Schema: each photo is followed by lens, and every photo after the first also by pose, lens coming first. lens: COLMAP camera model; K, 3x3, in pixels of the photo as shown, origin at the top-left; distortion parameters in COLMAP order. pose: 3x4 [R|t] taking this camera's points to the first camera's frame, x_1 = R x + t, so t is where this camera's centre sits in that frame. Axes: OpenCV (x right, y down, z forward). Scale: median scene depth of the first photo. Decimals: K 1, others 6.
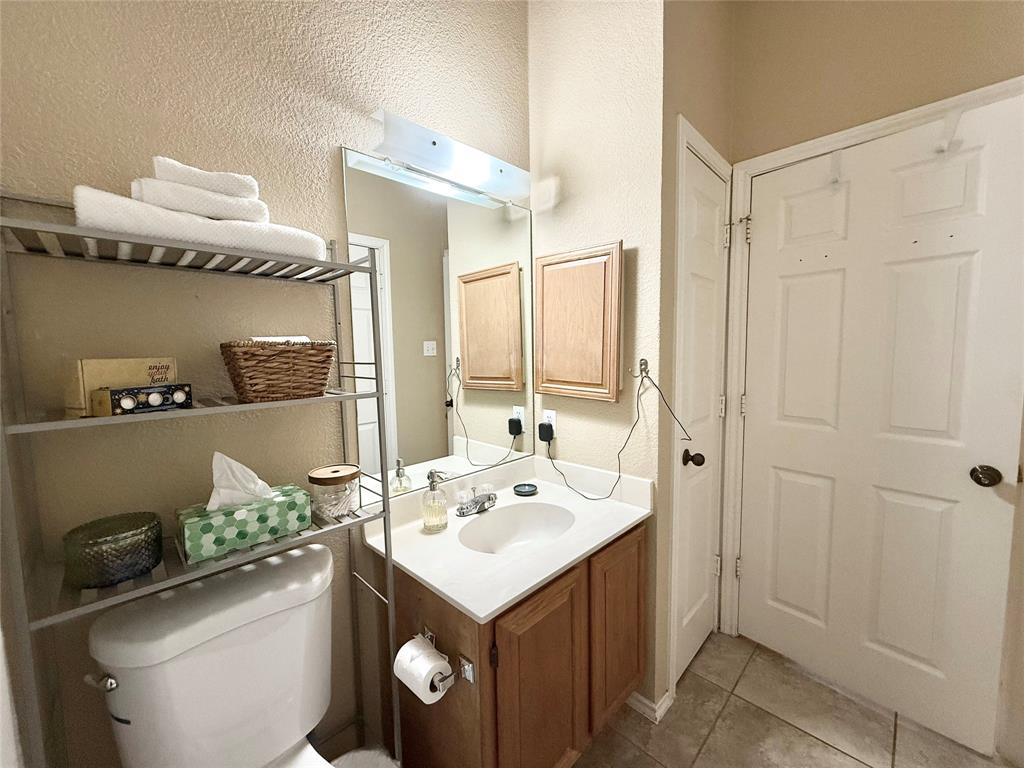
lens RADIAL K [[408.1, 0, 508.4], [0, 408.1, 386.0], [0, 0, 1]] dist [0.000309, 0.000544]
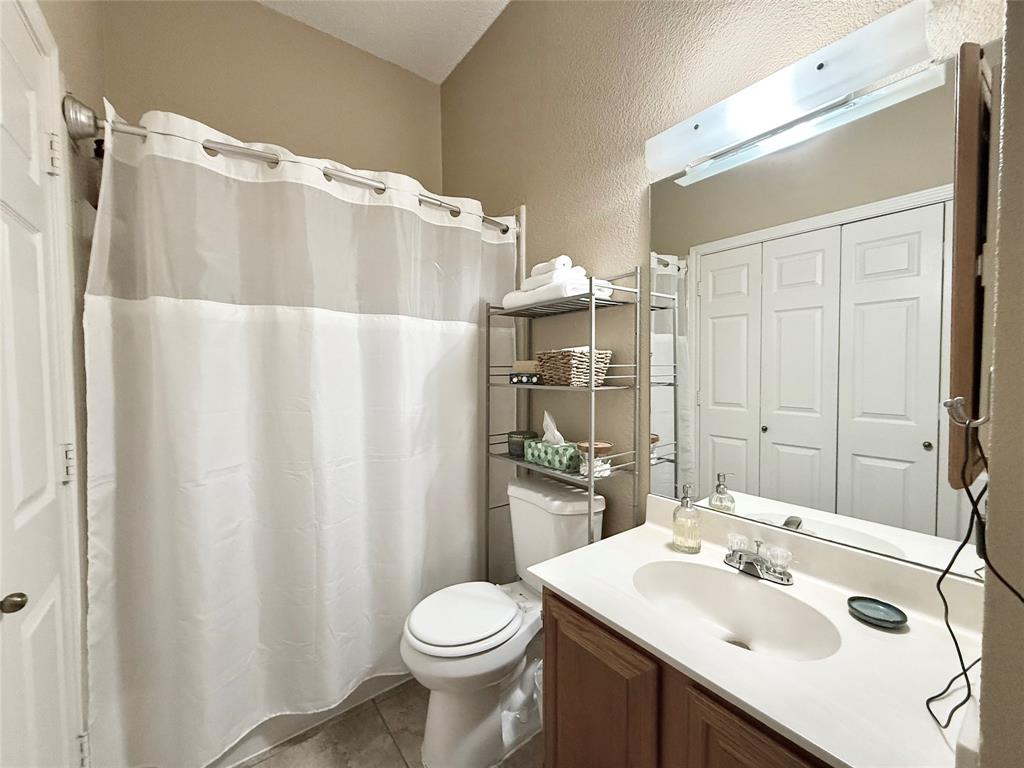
lens RADIAL K [[408.1, 0, 506.8], [0, 408.1, 380.9], [0, 0, 1]] dist [0.000309, 0.000544]
pose [[-0.147494, 0.046543, -0.987967, 1.187995], [-0.077677, 0.995262, 0.058483, -0.072341], [0.986008, 0.085368, -0.143180, 1.108394]]
